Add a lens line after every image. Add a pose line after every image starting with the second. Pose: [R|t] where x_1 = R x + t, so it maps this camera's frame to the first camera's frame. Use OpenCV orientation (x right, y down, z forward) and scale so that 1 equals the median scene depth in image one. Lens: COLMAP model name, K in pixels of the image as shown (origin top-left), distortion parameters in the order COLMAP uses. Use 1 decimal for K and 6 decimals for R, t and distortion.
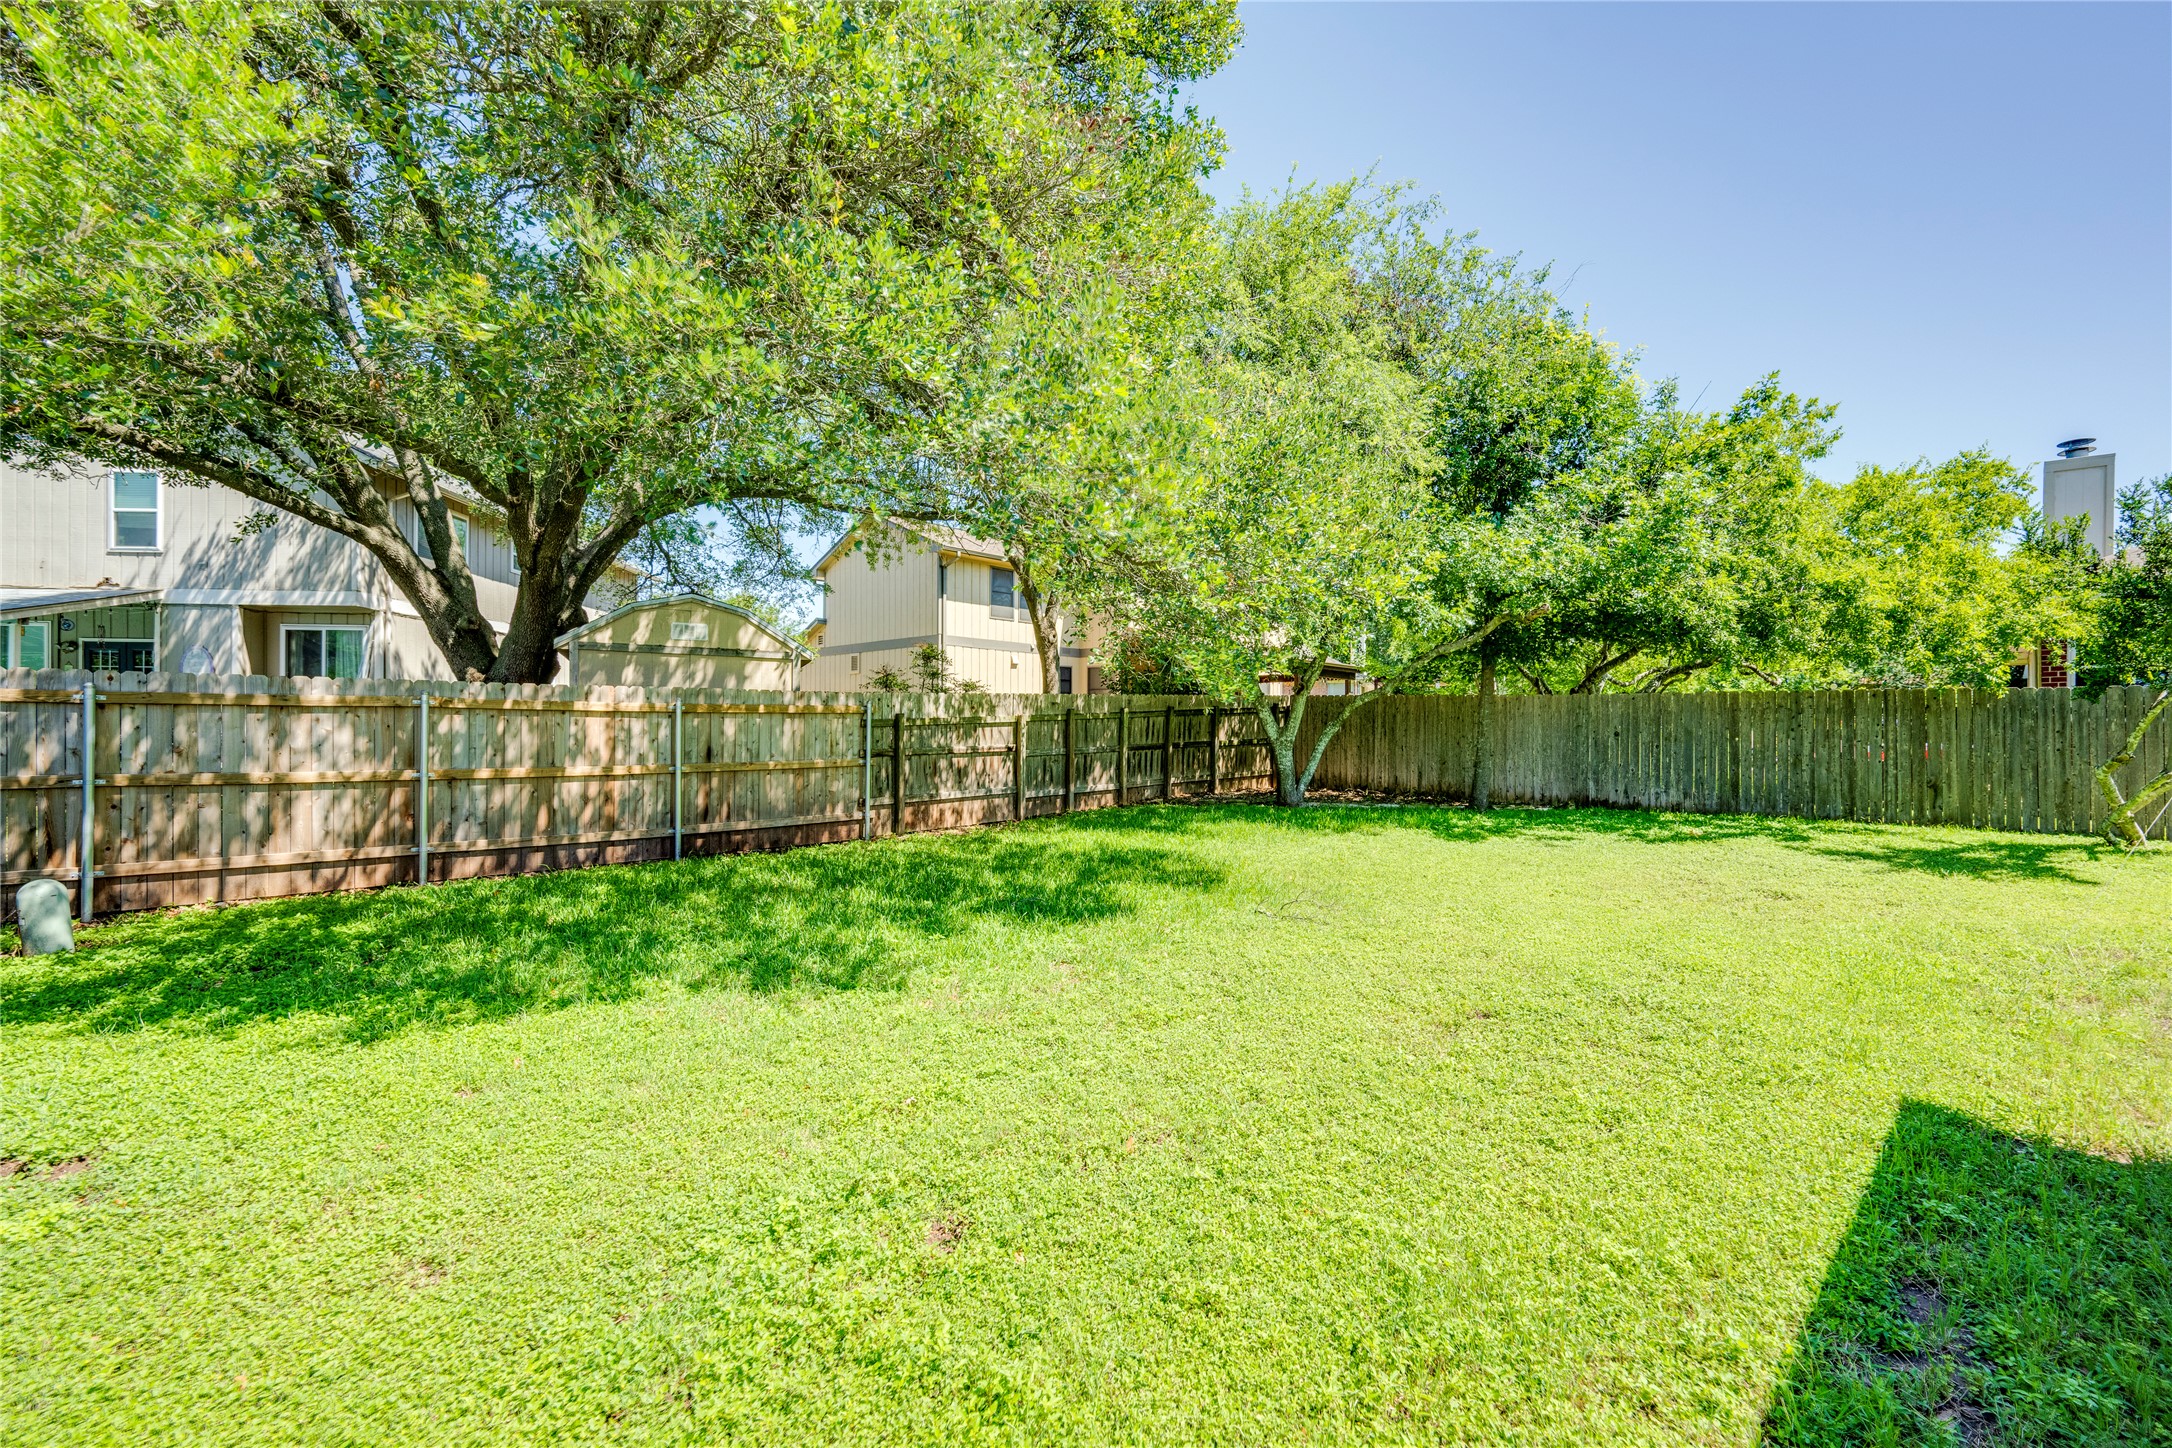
lens RADIAL K [[925.9, 0, 1096.2], [0, 925.9, 722.6], [0, 0, 1]] dist [-0.003656, 0.000302]
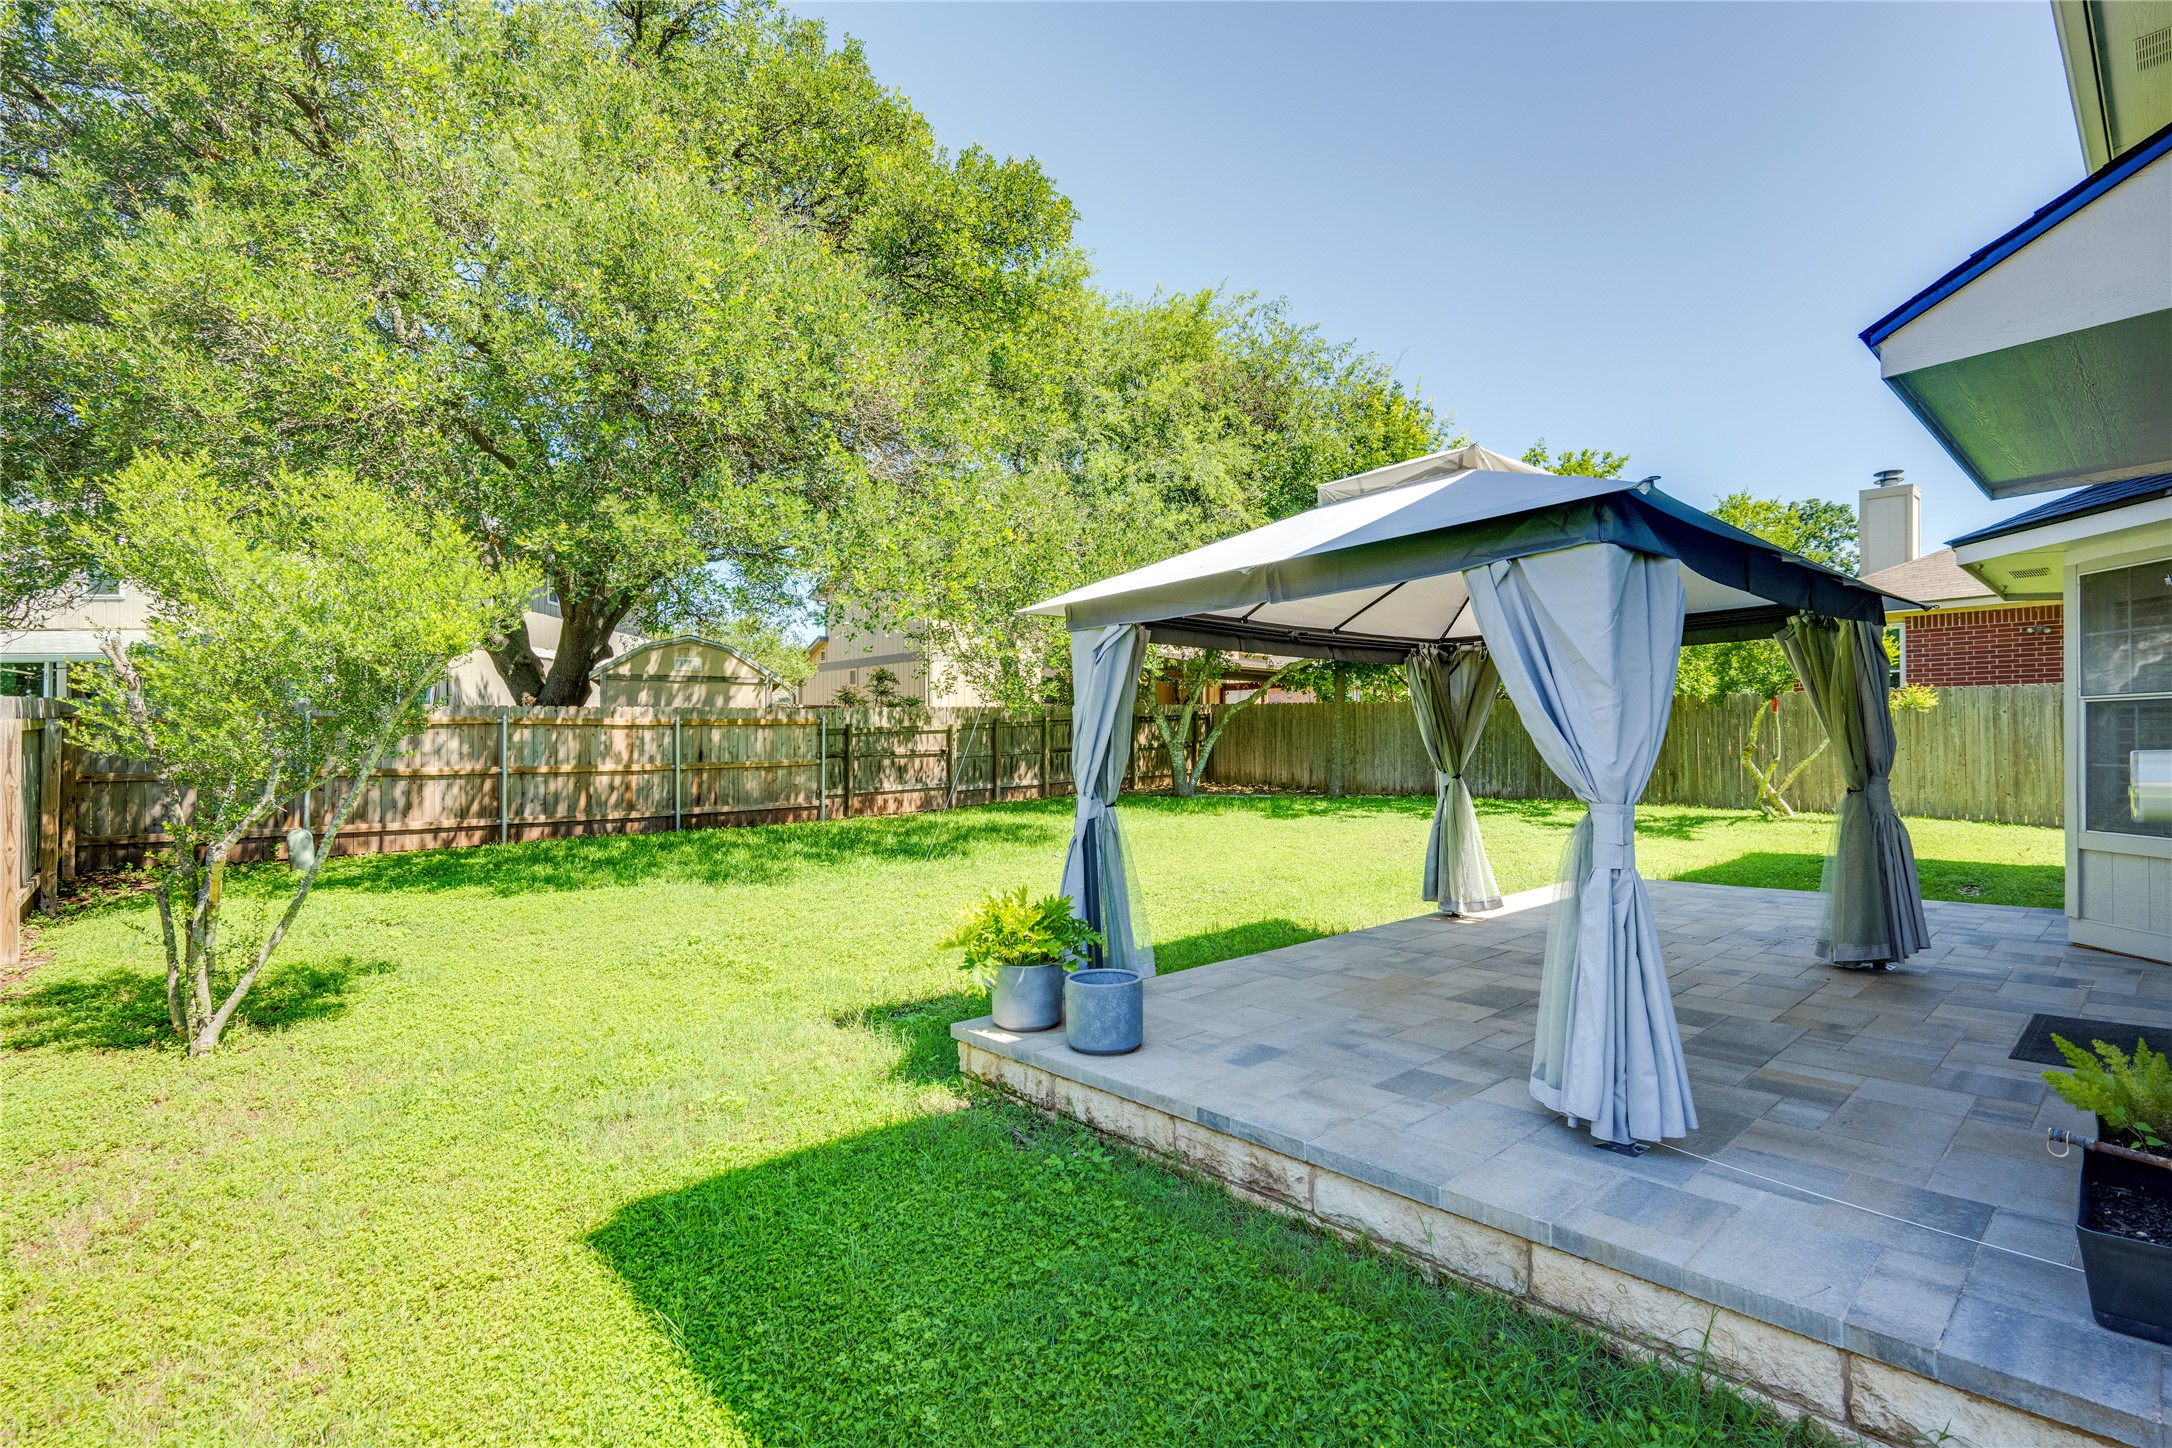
lens RADIAL K [[963.7, 0, 1078.5], [0, 963.7, 717.9], [0, 0, 1]] dist [0.001293, -0.000639]
pose [[0.998517, -0.011331, -0.053255, 0.197418], [0.010682, 0.999865, -0.012462, 0.002151], [0.053389, 0.011875, 0.998503, -0.358519]]
